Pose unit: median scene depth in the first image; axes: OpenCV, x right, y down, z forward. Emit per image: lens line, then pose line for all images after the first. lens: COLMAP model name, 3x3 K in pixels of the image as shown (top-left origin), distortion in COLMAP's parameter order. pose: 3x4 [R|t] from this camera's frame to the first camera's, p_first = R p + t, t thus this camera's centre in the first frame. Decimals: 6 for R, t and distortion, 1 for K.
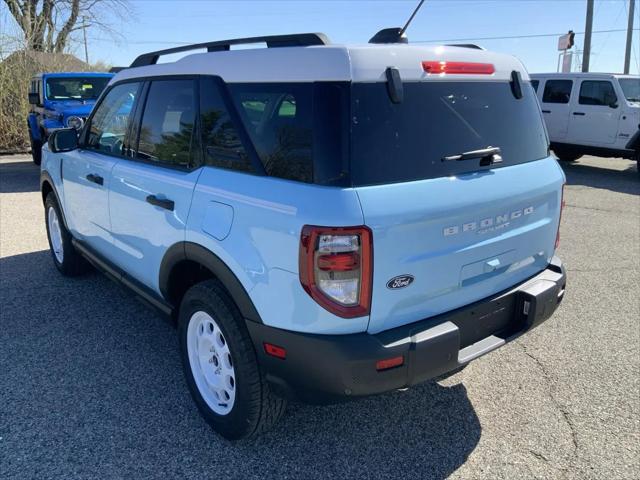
lens RADIAL K [[536.6, 0, 323.2], [0, 536.6, 240.8], [0, 0, 1]] dist [0.049395, -0.103453]
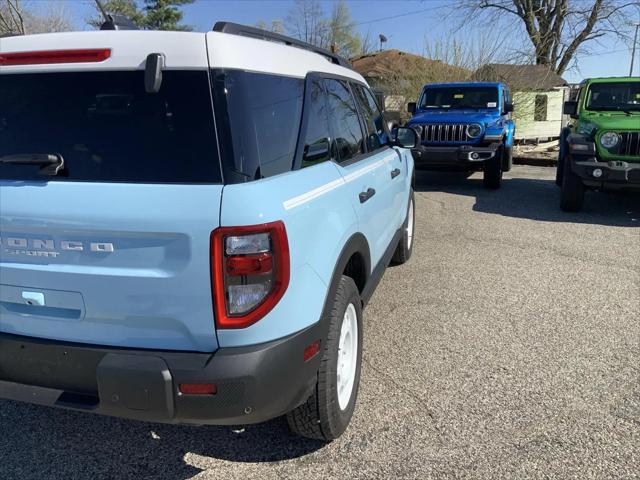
lens RADIAL K [[536.6, 0, 317.6], [0, 536.6, 239.6], [0, 0, 1]] dist [0.049395, -0.103453]
pose [[0.589714, 0.197875, -0.782996, 1.103252], [-0.217473, 0.972615, 0.082005, -0.185665], [0.777781, 0.121921, 0.616598, 0.770930]]
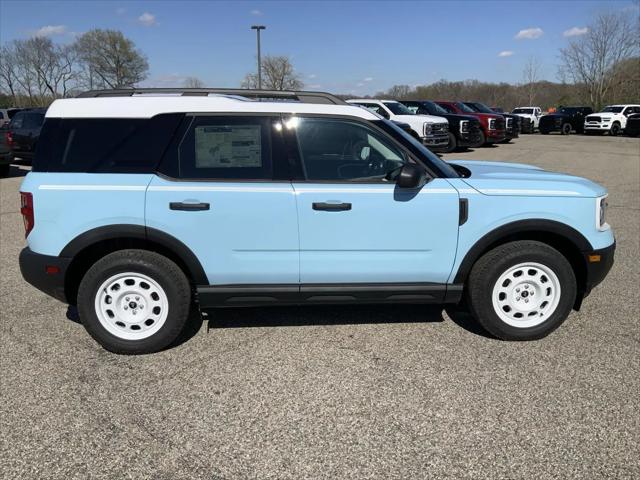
lens RADIAL K [[536.6, 0, 319.8], [0, 536.6, 237.5], [0, 0, 1]] dist [0.049395, -0.103453]
pose [[-0.580171, 0.189240, -0.792205, 1.228571], [-0.222172, 0.898982, 0.377454, -0.755073], [0.783608, 0.394994, -0.479520, 2.526080]]
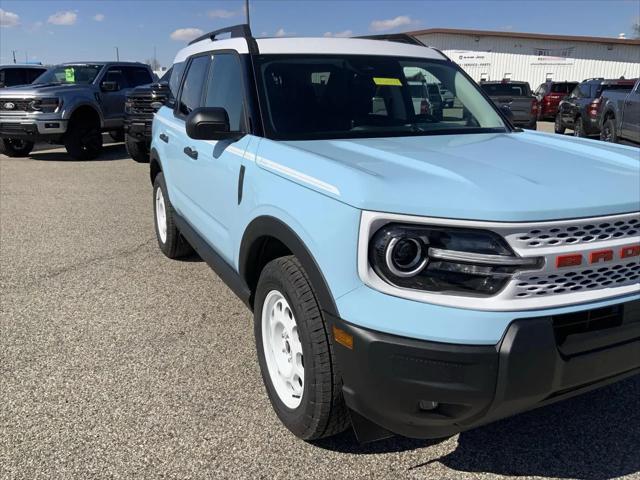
lens RADIAL K [[536.6, 0, 316.3], [0, 536.6, 242.7], [0, 0, 1]] dist [0.049395, -0.103453]
pose [[-0.974521, -0.070747, 0.212849, -0.551376], [0.052667, 0.850246, 0.523744, -0.774992], [-0.218027, 0.521609, -0.824856, 2.954320]]
